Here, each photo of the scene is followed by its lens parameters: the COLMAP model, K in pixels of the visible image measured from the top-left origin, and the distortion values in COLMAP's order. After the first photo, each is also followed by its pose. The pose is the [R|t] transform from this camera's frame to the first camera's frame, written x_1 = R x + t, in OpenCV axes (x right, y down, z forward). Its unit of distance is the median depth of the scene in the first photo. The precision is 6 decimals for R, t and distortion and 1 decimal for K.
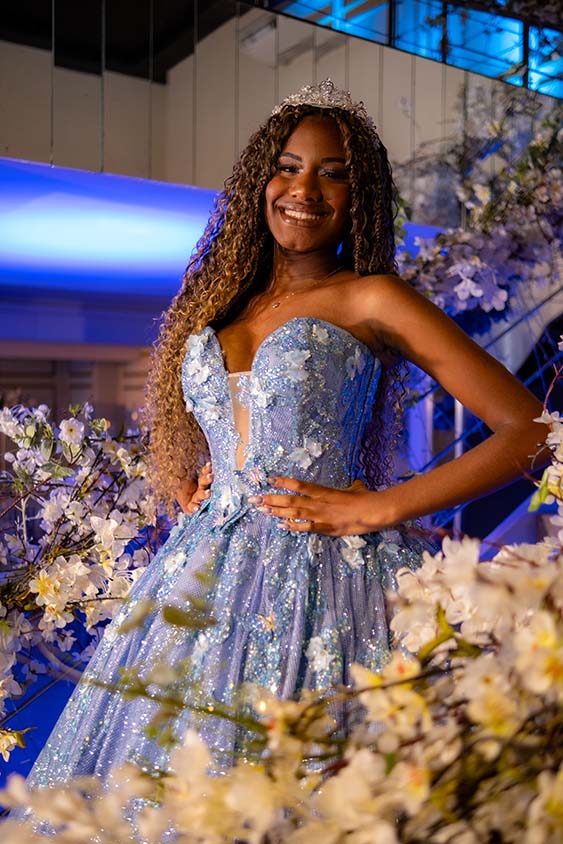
lens RADIAL K [[912.7, 0, 281.5], [0, 912.7, 422.0], [0, 0, 1]] dist [-0.154071, 0.232548]
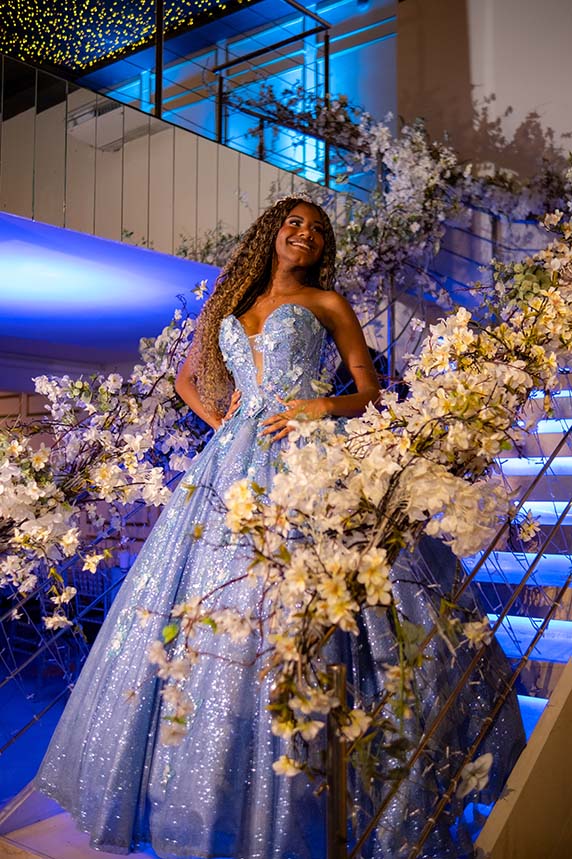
lens RADIAL K [[929.0, 0, 286.0], [0, 929.0, 429.5], [0, 0, 1]] dist [-0.154071, 0.232548]
pose [[0.956645, 0.011034, 0.291048, -0.293540], [0.010283, 0.997380, -0.071610, 0.152465], [-0.291076, 0.071498, 0.954025, -0.473005]]
